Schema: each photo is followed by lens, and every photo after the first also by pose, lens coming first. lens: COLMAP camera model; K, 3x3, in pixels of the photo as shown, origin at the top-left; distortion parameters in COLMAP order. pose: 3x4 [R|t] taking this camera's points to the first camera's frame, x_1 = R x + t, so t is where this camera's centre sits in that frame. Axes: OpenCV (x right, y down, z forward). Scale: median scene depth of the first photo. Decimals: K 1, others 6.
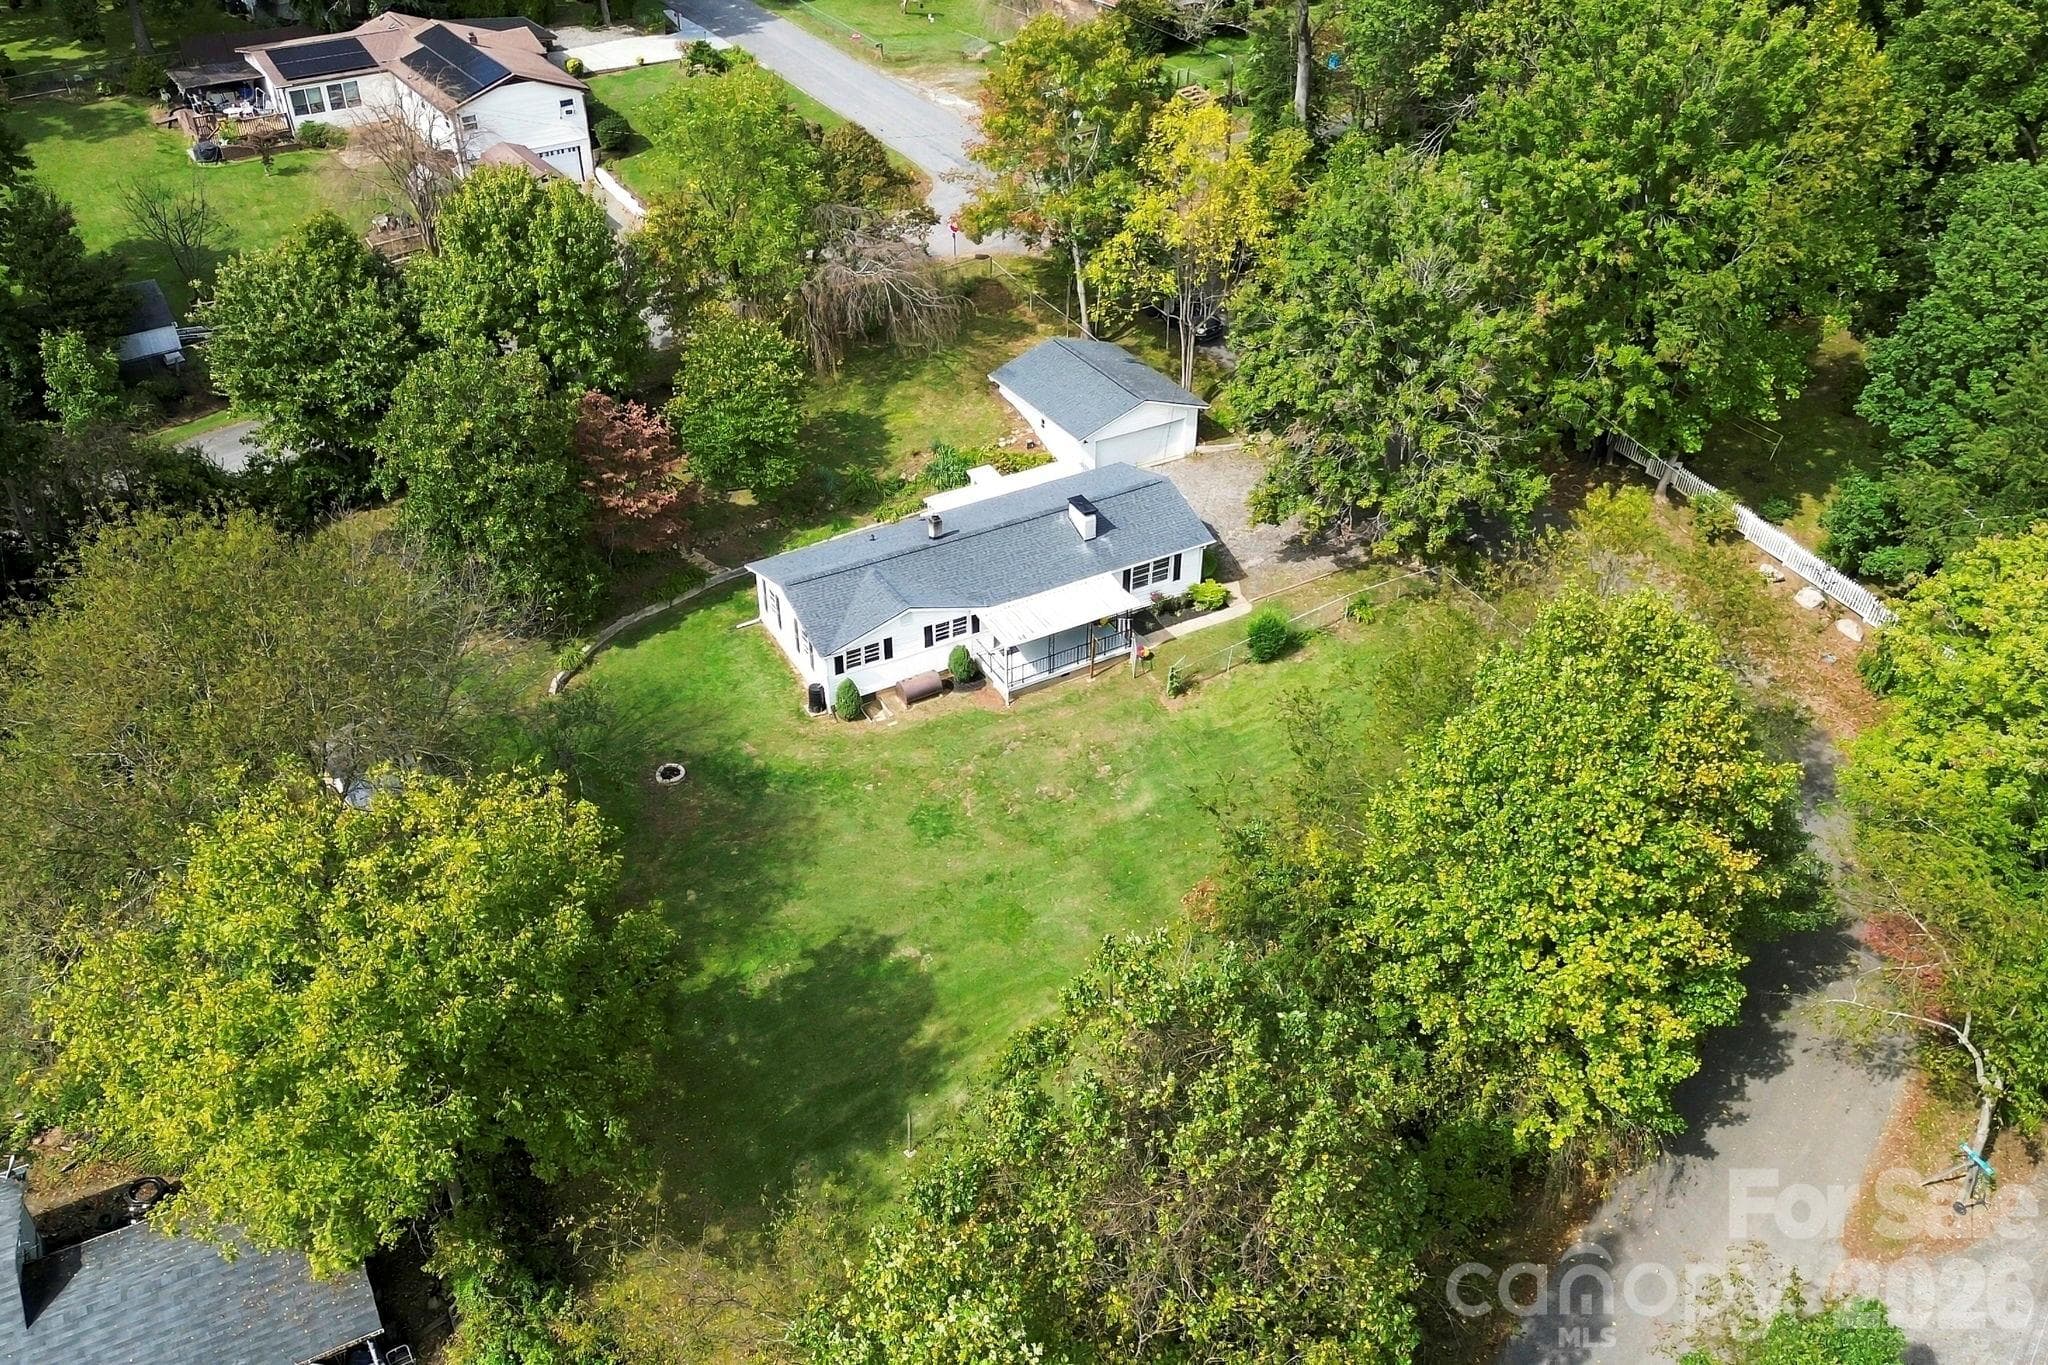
lens RADIAL K [[1705.3, 0, 1024.0], [0, 1705.3, 682.5], [0, 0, 1]] dist [0.078156, -0.072532]
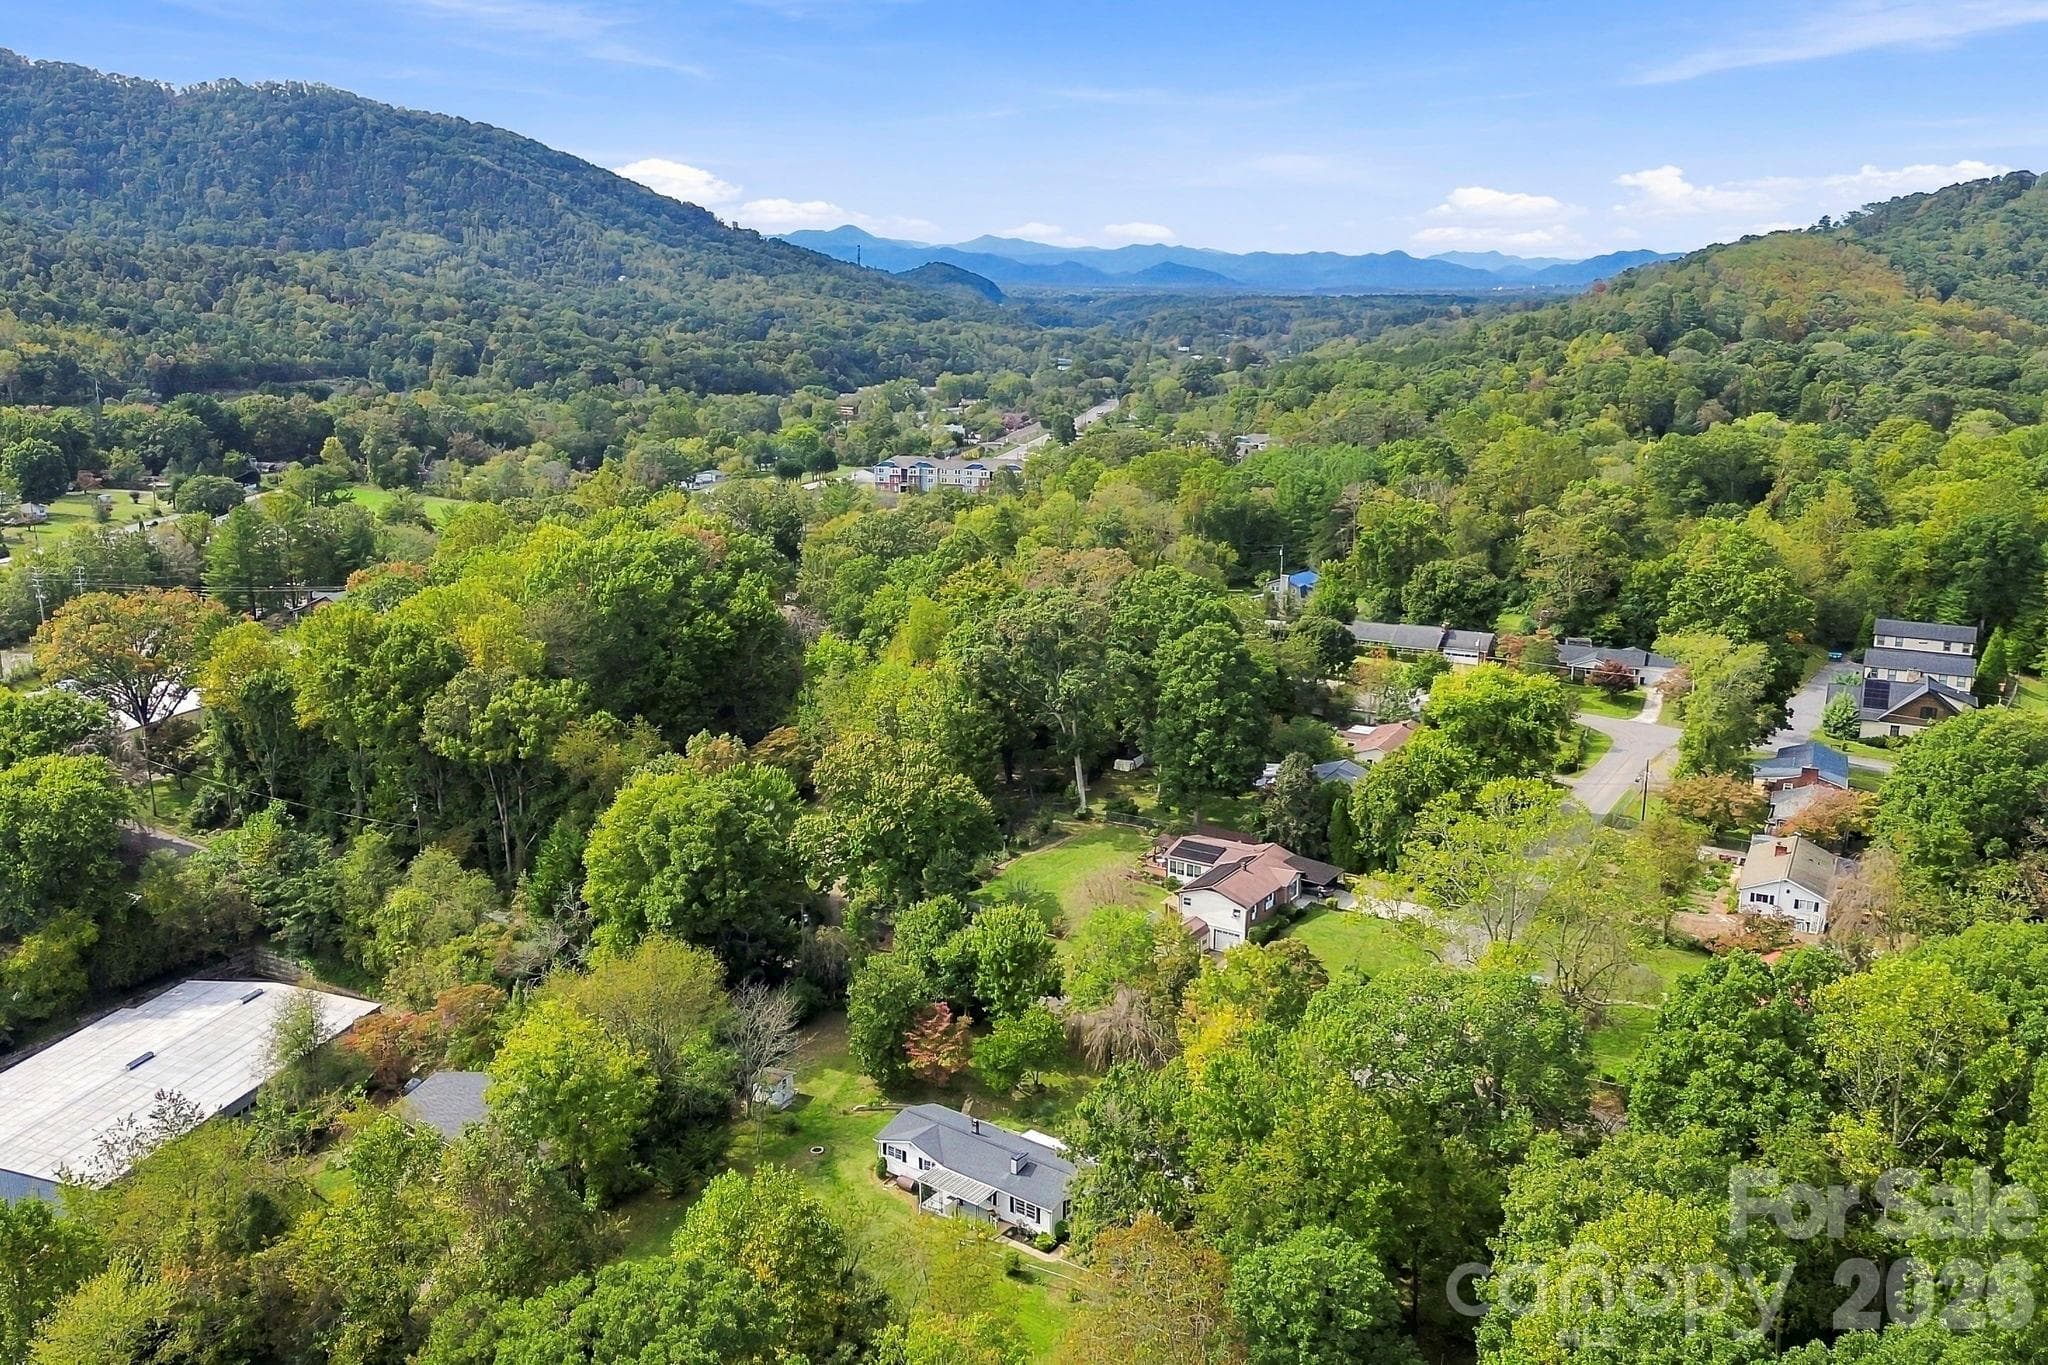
lens RADIAL K [[1671.8, 0, 1024.0], [0, 1671.8, 682.5], [0, 0, 1]] dist [0.059173, -0.058852]
pose [[0.409443, 0.212048, -0.887351, 1.589478], [-0.542730, 0.838413, -0.050074, -0.457159], [0.733349, 0.502094, 0.458367, -0.112885]]
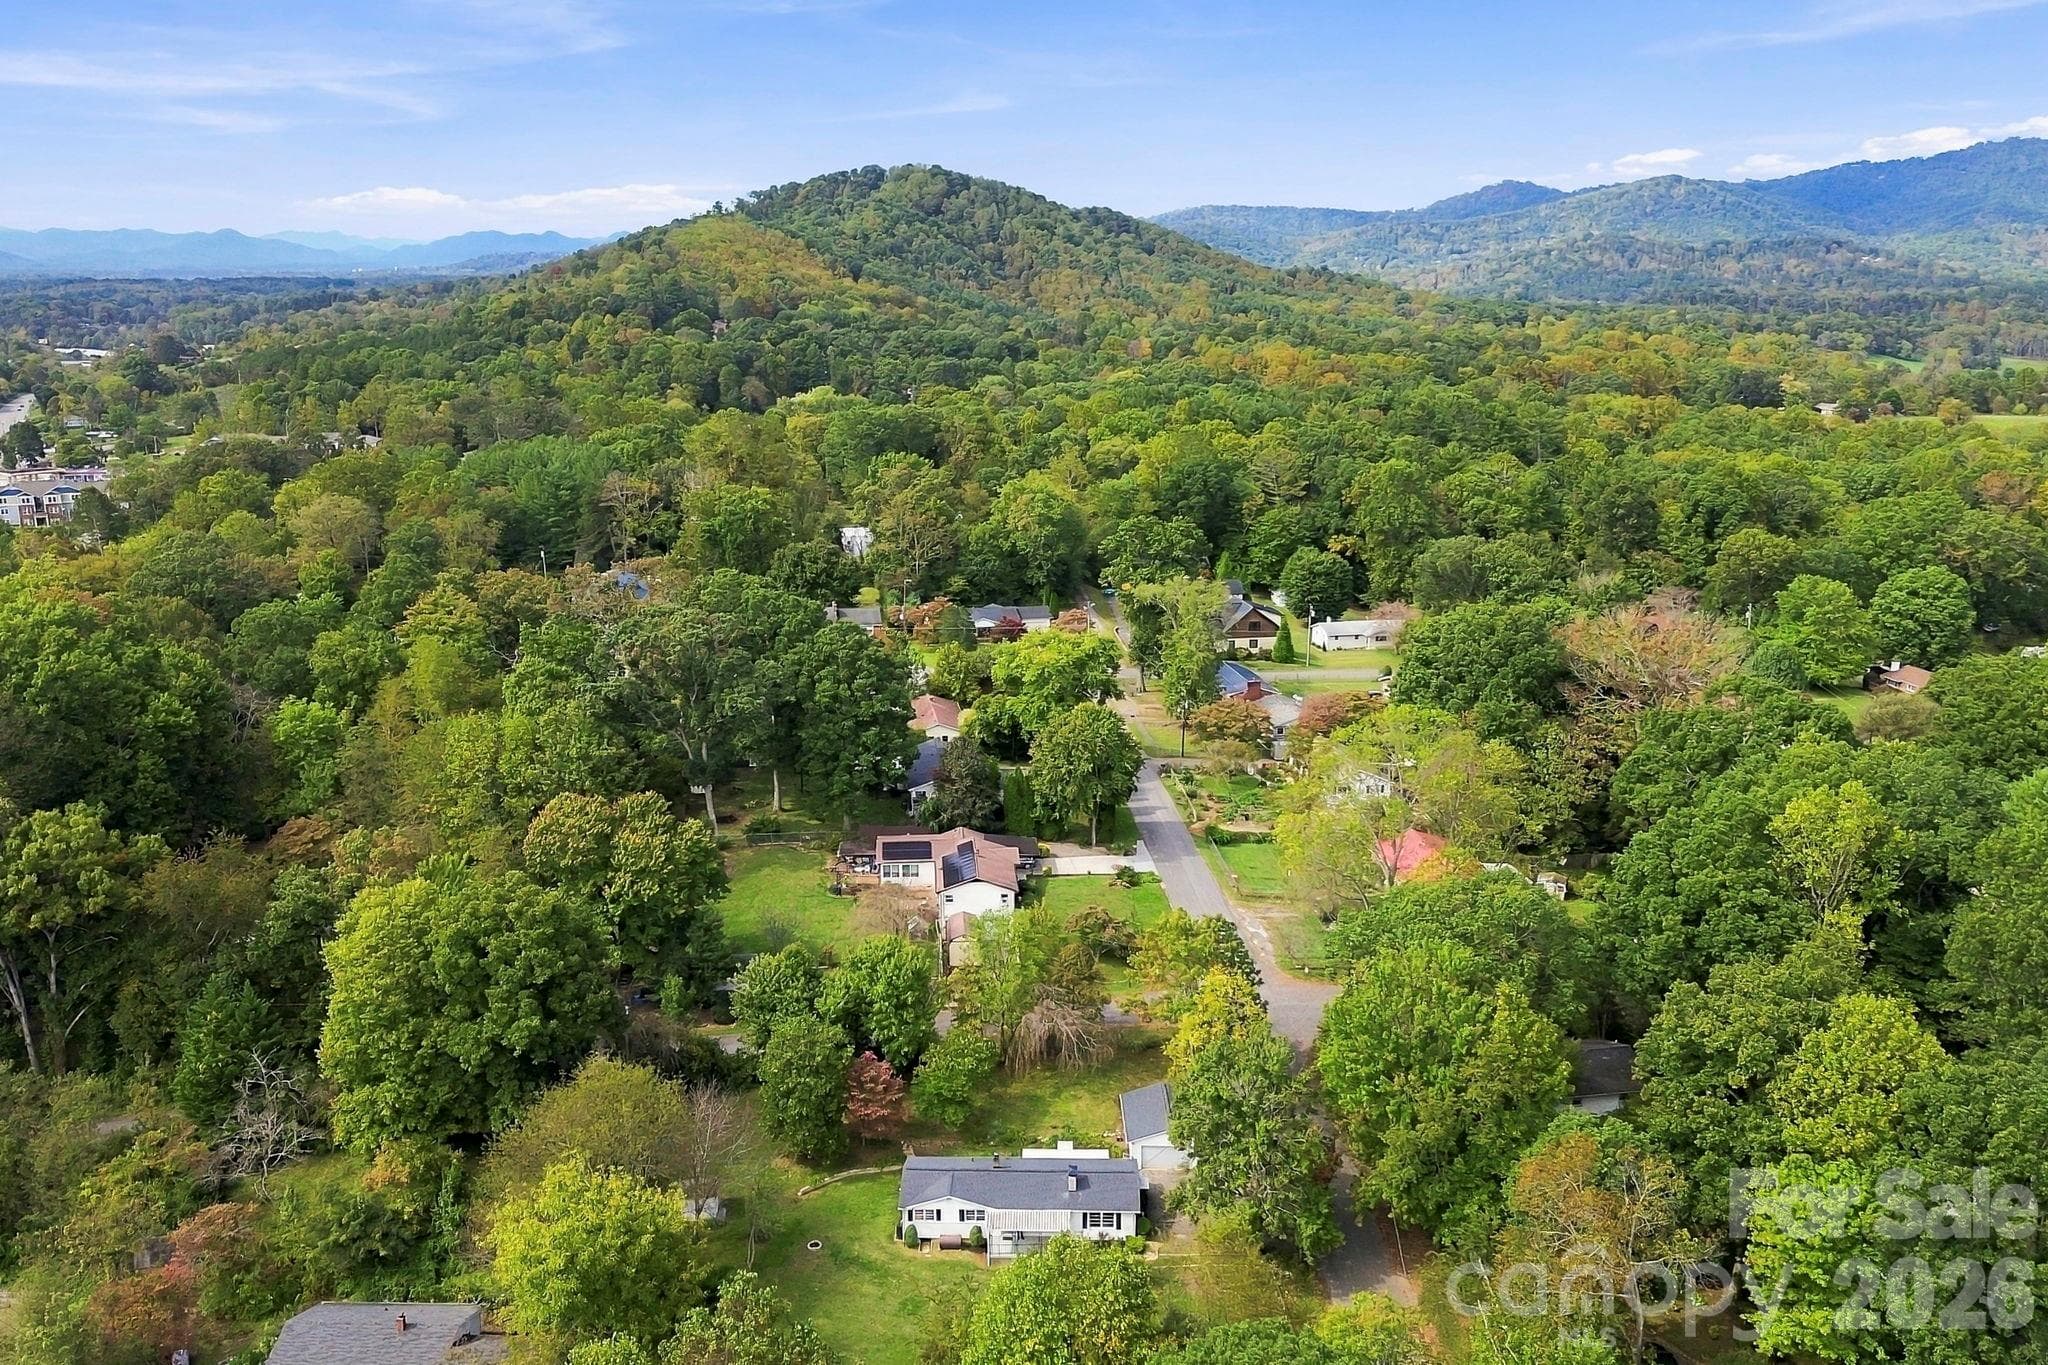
lens RADIAL K [[1705.3, 0, 1024.0], [0, 1705.3, 682.5], [0, 0, 1]] dist [0.078156, -0.072532]
pose [[0.859994, 0.114343, -0.497328, 0.853196], [-0.295400, 0.906233, -0.302459, -0.006775], [0.416111, 0.407024, 0.813132, -0.739372]]
